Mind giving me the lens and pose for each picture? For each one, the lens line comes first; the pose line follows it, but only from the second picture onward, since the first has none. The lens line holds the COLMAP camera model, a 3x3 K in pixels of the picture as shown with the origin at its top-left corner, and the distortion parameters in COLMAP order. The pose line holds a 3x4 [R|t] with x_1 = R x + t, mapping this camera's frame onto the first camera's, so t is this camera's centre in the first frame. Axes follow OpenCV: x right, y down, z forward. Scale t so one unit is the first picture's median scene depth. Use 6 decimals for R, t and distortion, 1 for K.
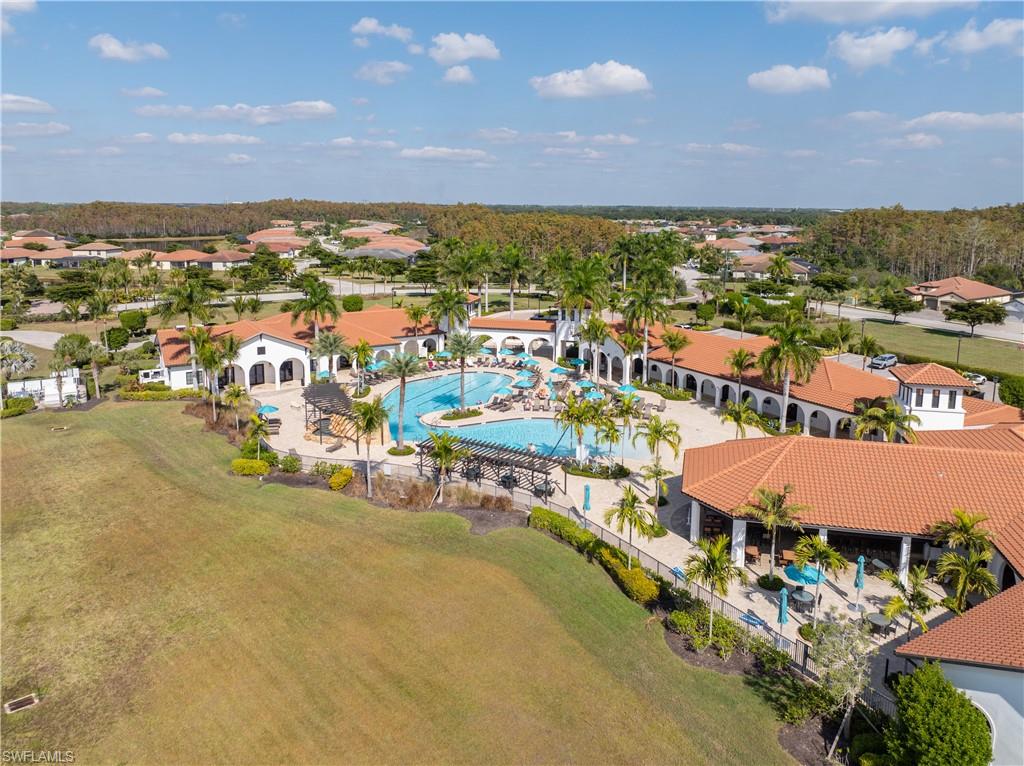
lens RADIAL K [[727.3, 0, 512.0], [0, 727.3, 383.0], [0, 0, 1]] dist [-0.066960, 0.042735]
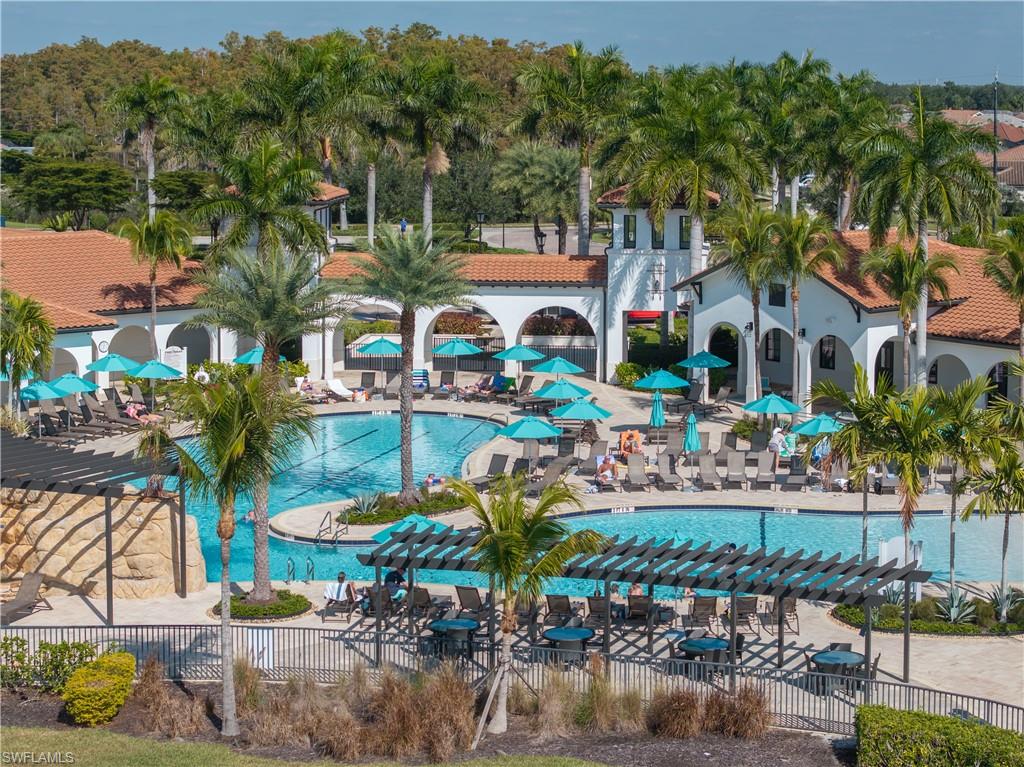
lens RADIAL K [[2023.5, 0, 512.0], [0, 2023.5, 383.5], [0, 0, 1]] dist [-0.053202, -0.205771]
pose [[0.970771, -0.016751, 0.239423, -0.193131], [0.054220, 0.987079, -0.150782, 0.104034], [-0.233803, 0.159356, 0.959136, 0.163212]]
